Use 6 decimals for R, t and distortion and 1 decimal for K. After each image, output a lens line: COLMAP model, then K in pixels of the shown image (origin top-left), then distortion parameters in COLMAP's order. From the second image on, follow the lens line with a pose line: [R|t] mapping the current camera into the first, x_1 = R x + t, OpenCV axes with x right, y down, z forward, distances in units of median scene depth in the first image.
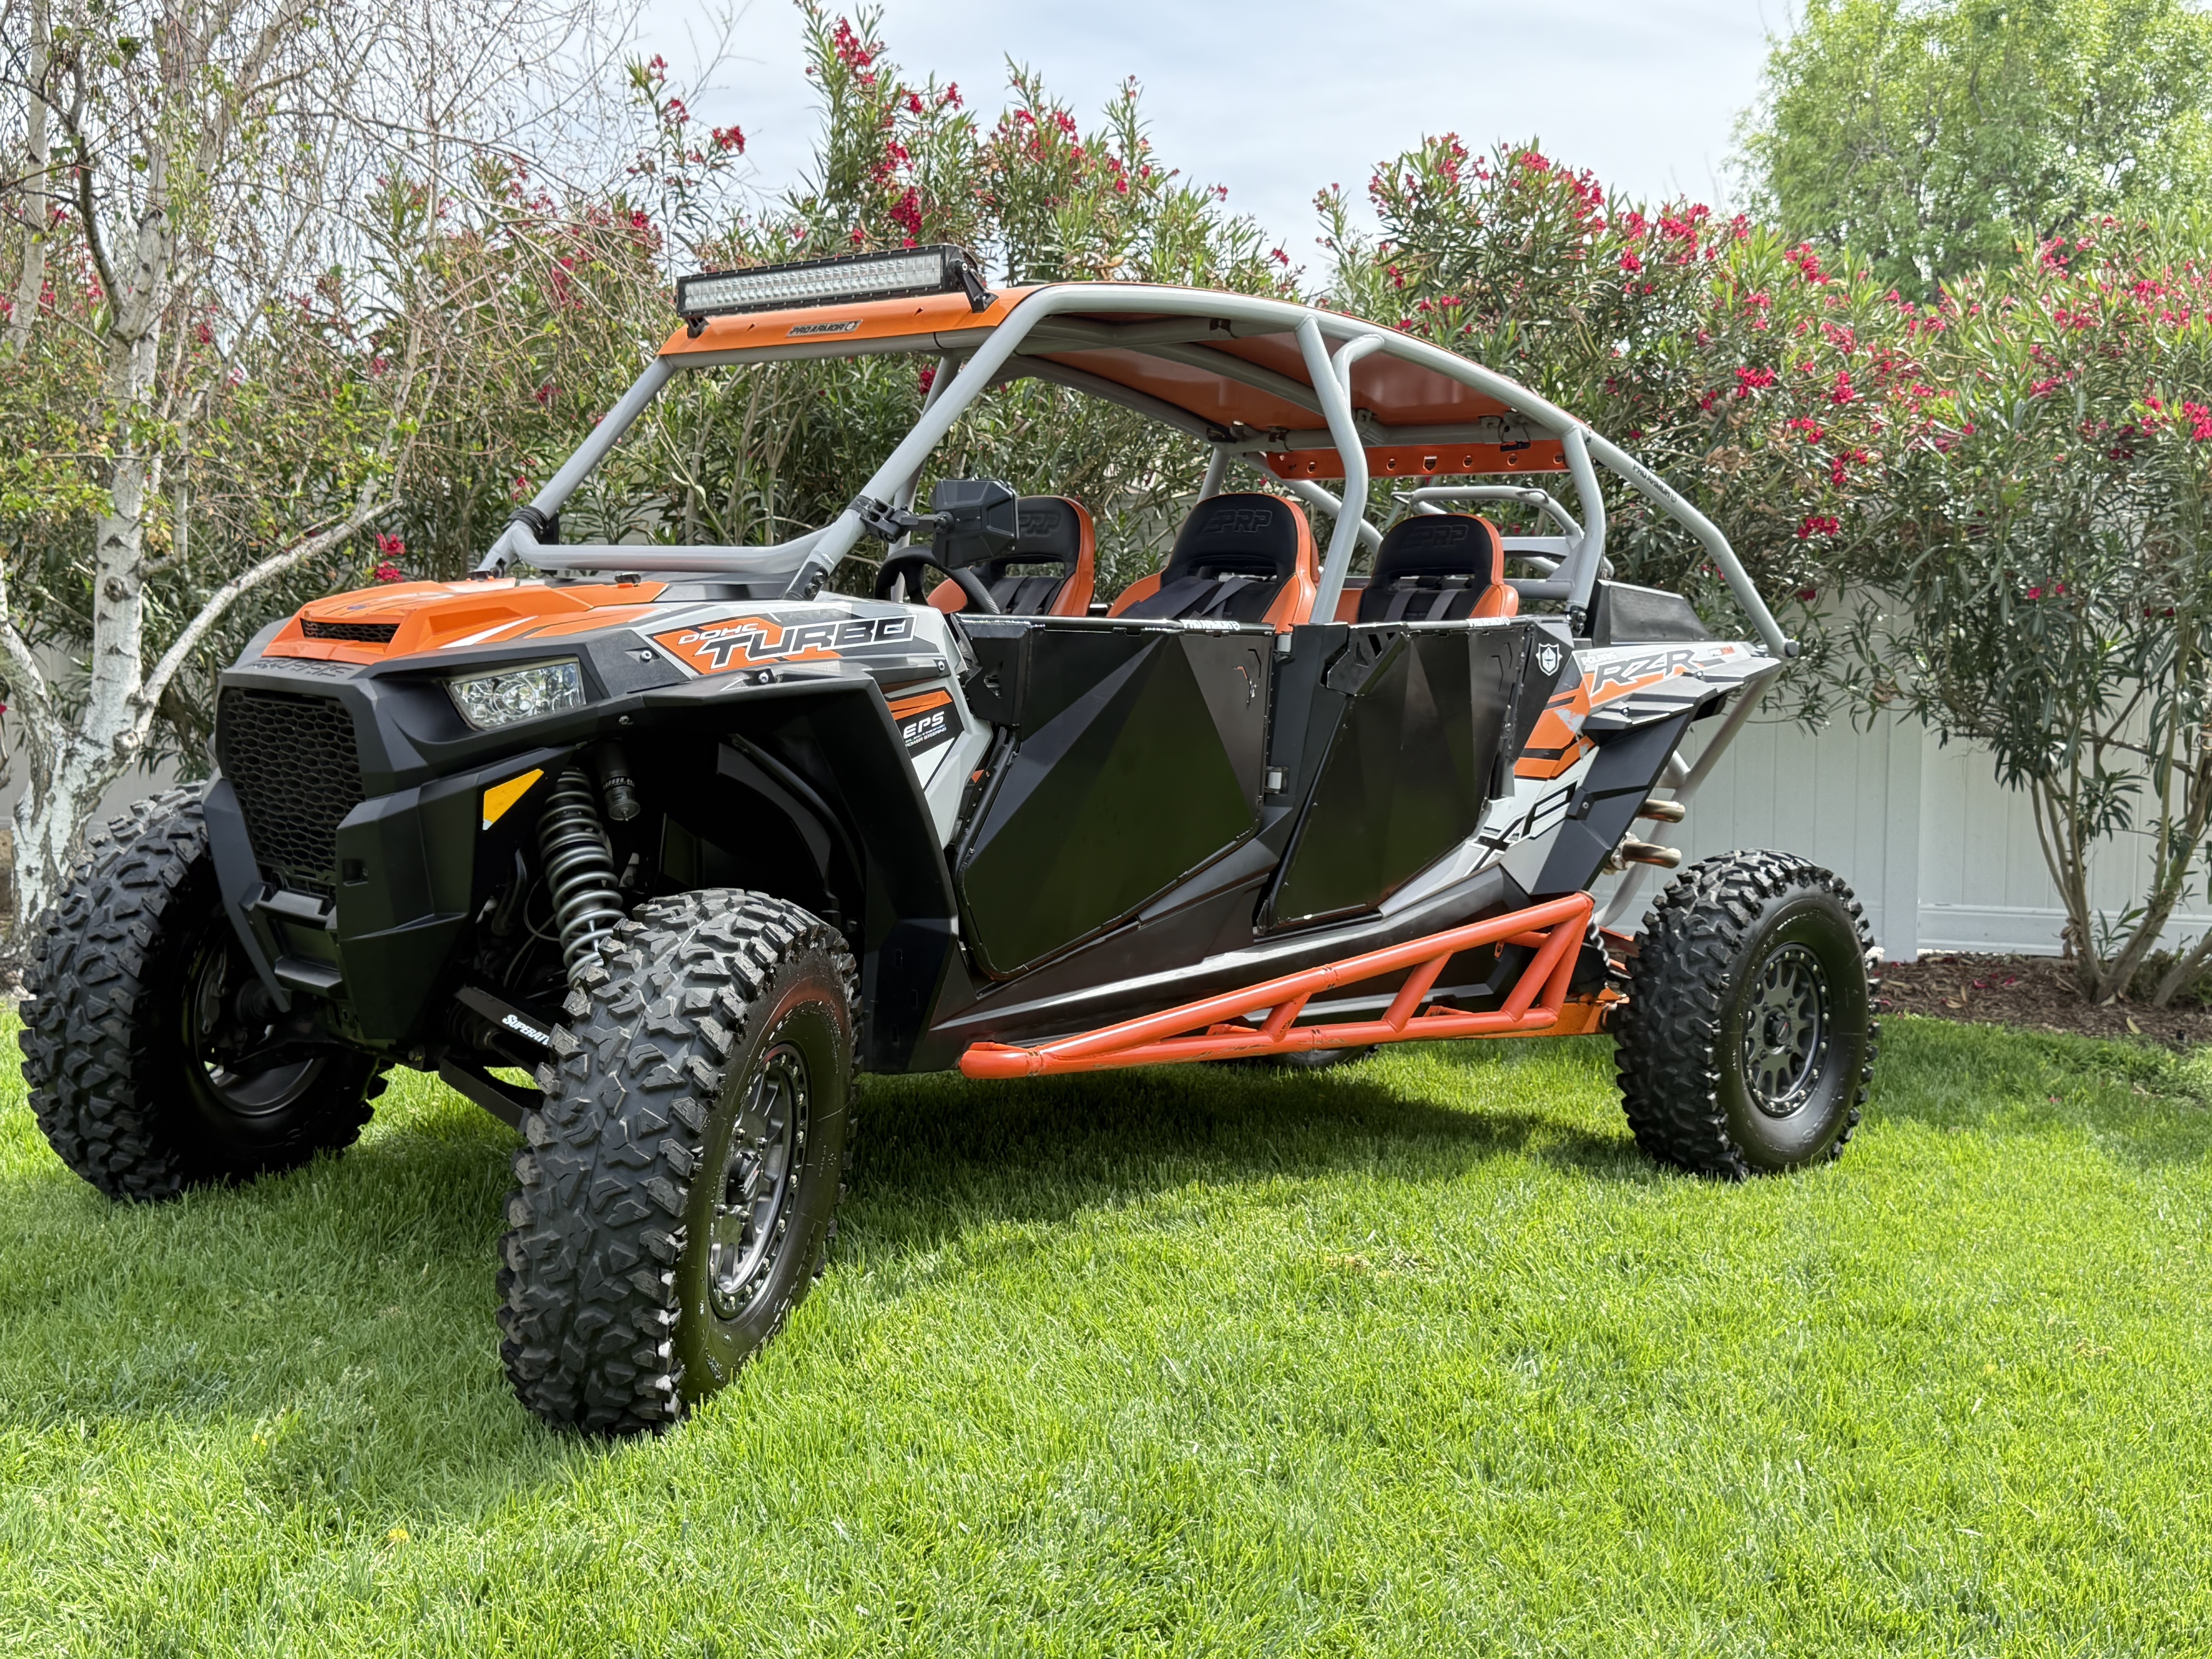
lens RADIAL K [[2393.4, 0, 1106.0], [0, 2393.4, 829.5], [0, 0, 1]] dist [0.174177, -0.458432]
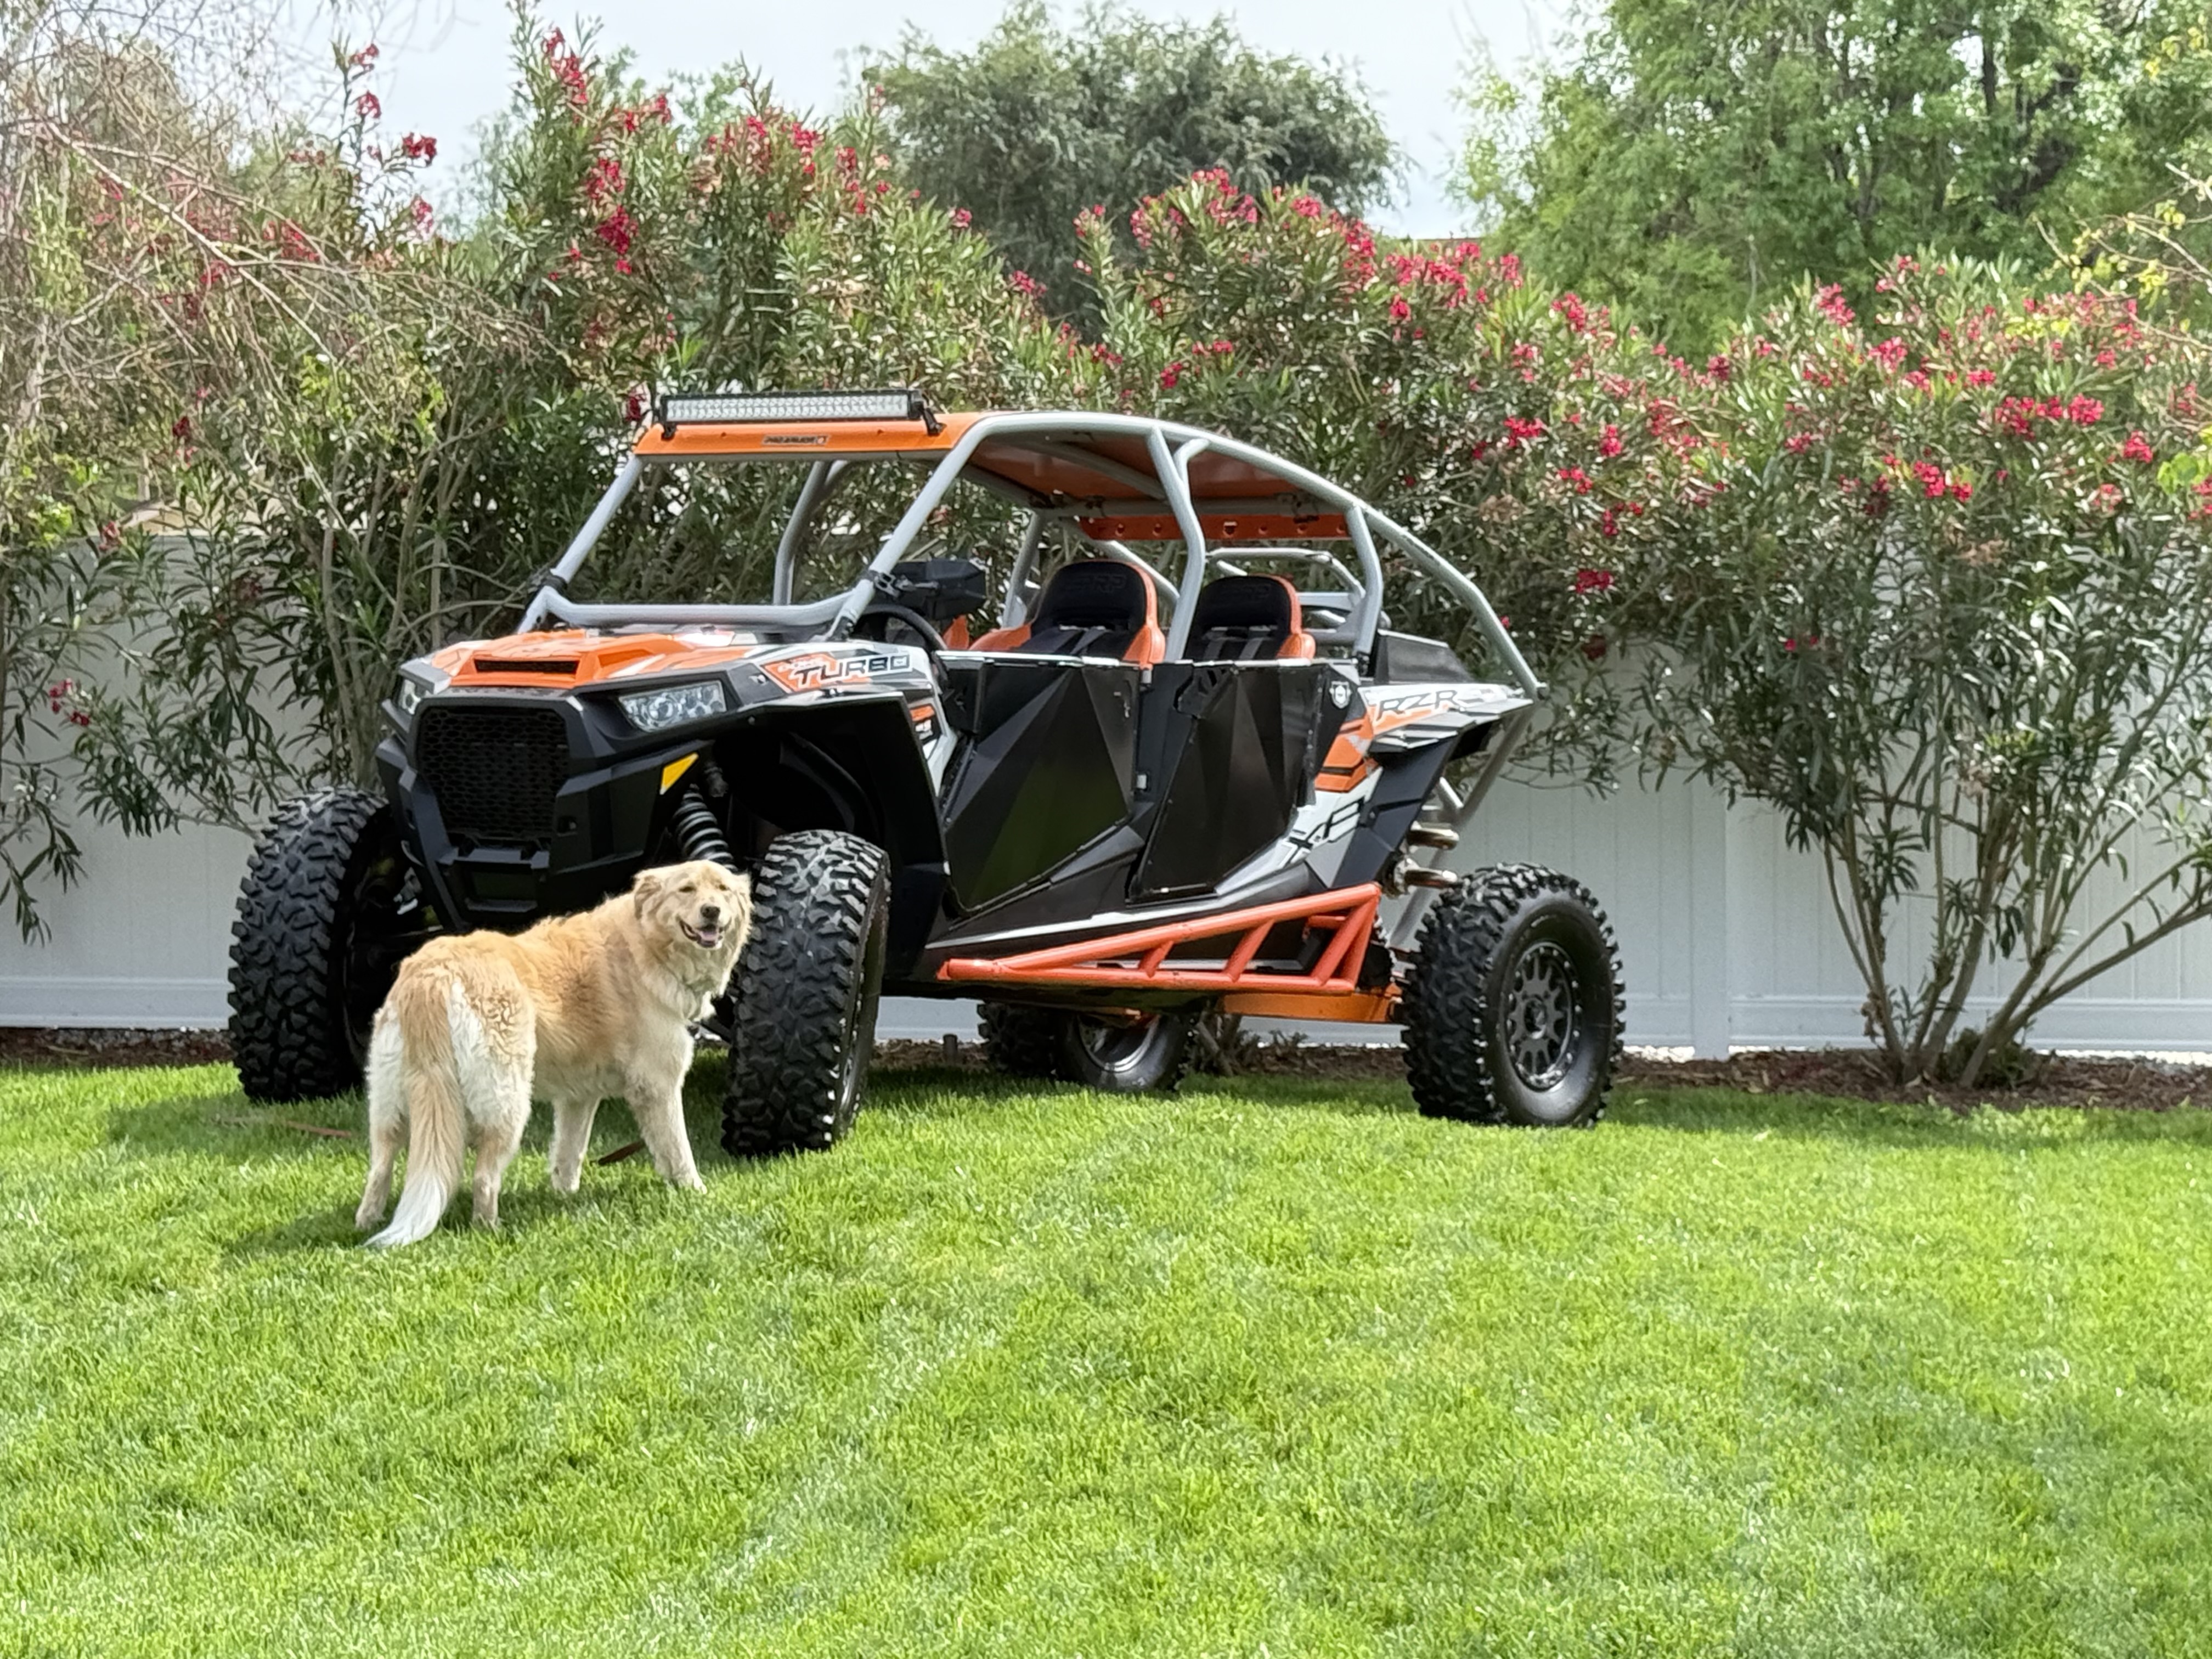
lens RADIAL K [[4990.6, 0, 1102.6], [0, 4990.6, 1032.5], [0, 0, 1]] dist [-0.135773, 6.772083]
pose [[0.989066, -0.016721, 0.146526, -0.308763], [0.020935, 0.999409, -0.027260, 0.167130], [-0.145983, 0.030029, 0.988831, -1.477087]]
